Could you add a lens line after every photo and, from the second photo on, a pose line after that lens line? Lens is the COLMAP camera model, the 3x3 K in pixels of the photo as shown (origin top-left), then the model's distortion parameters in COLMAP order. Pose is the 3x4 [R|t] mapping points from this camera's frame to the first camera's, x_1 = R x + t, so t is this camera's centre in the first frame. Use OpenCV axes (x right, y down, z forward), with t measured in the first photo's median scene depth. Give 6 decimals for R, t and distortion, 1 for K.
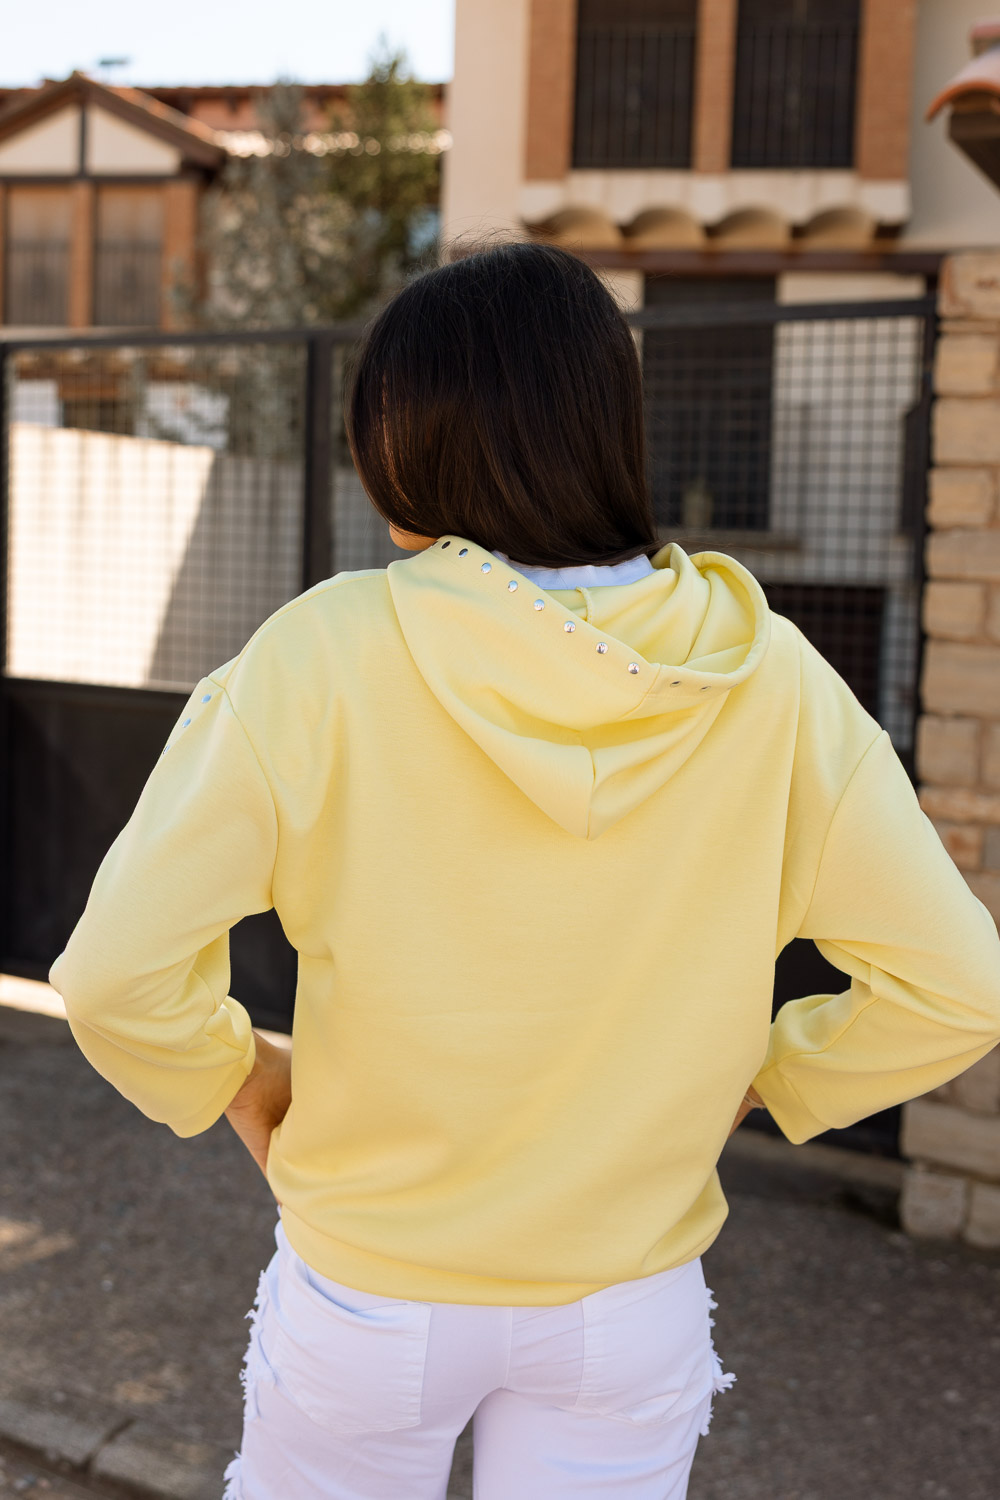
lens RADIAL K [[1645.1, 0, 498.3], [0, 1645.1, 598.5], [0, 0, 1]] dist [-0.010425, 0.010629]
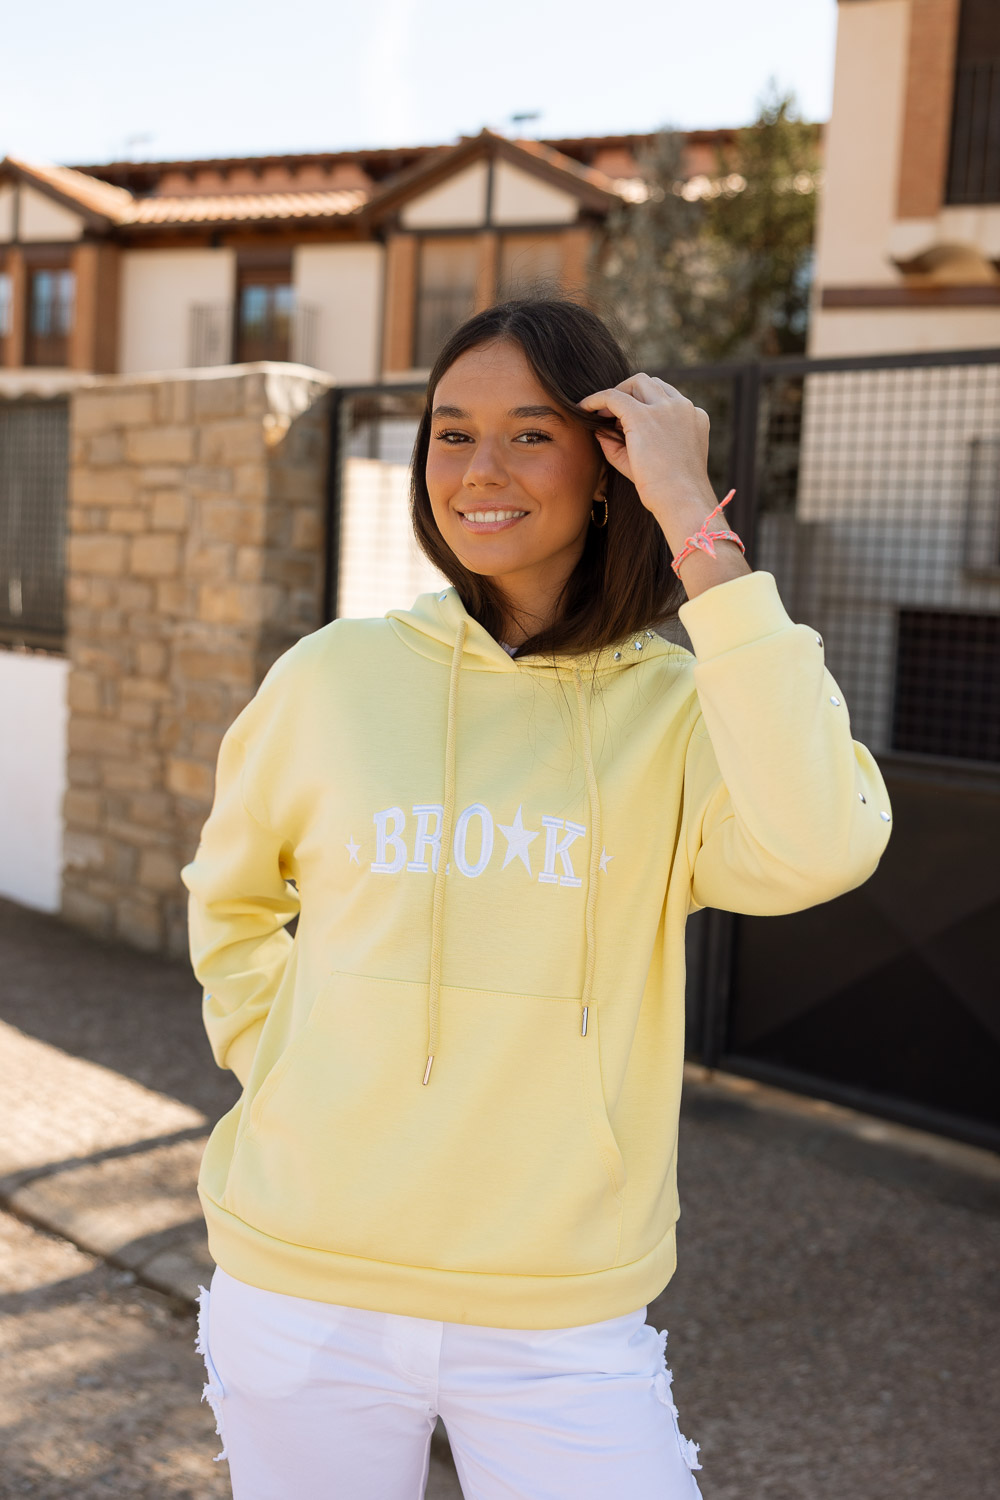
lens RADIAL K [[1585.9, 0, 499.7], [0, 1585.9, 657.2], [0, 0, 1]] dist [0.005133, -0.012866]
pose [[0.971422, 0.029463, -0.235521, 0.077779], [-0.025268, 0.999464, 0.020811, 0.002523], [0.236008, -0.014265, 0.971646, -0.030191]]
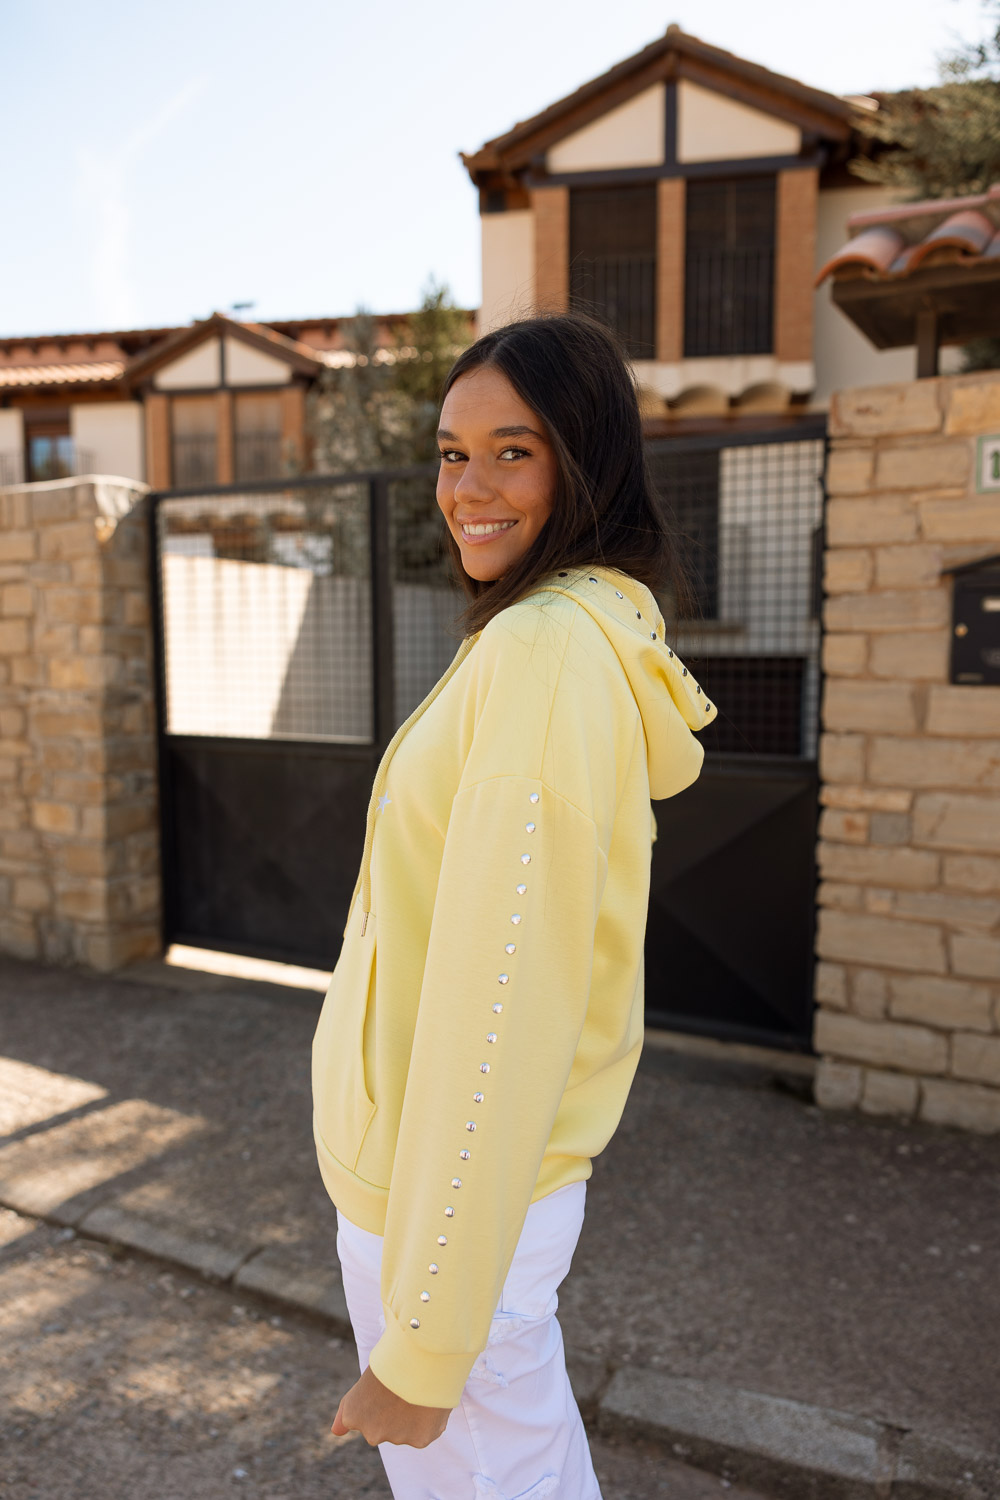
lens RADIAL K [[1165.4, 0, 494.9], [0, 1165.4, 739.0], [0, 0, 1]] dist [-0.039917, 0.018169]
pose [[0.998909, -0.033951, -0.032053, 0.013047], [0.035559, 0.998065, 0.051007, 0.013021], [0.030259, -0.052092, 0.998184, 0.023979]]
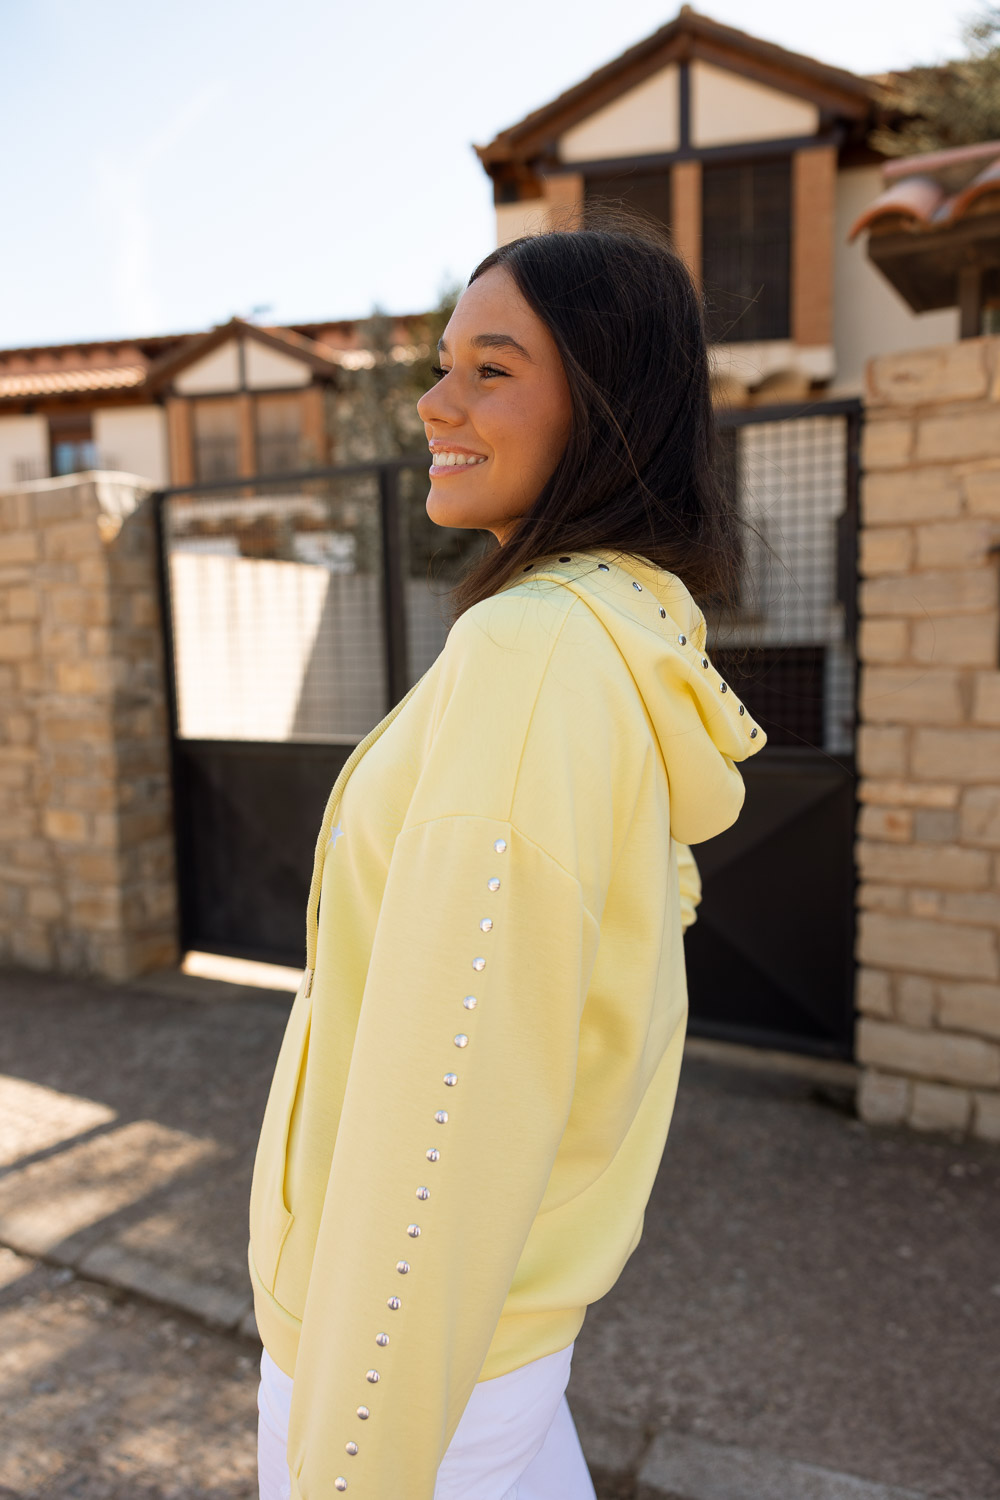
lens RADIAL K [[1144.1, 0, 500.0], [0, 1144.1, 750.0], [0, 0, 1]] dist [-0.005307, -0.005714]
pose [[0.997371, -0.052619, -0.049817, 0.015879], [0.055805, 0.996331, 0.064887, 0.012748], [0.046220, -0.067496, 0.996648, 0.075264]]
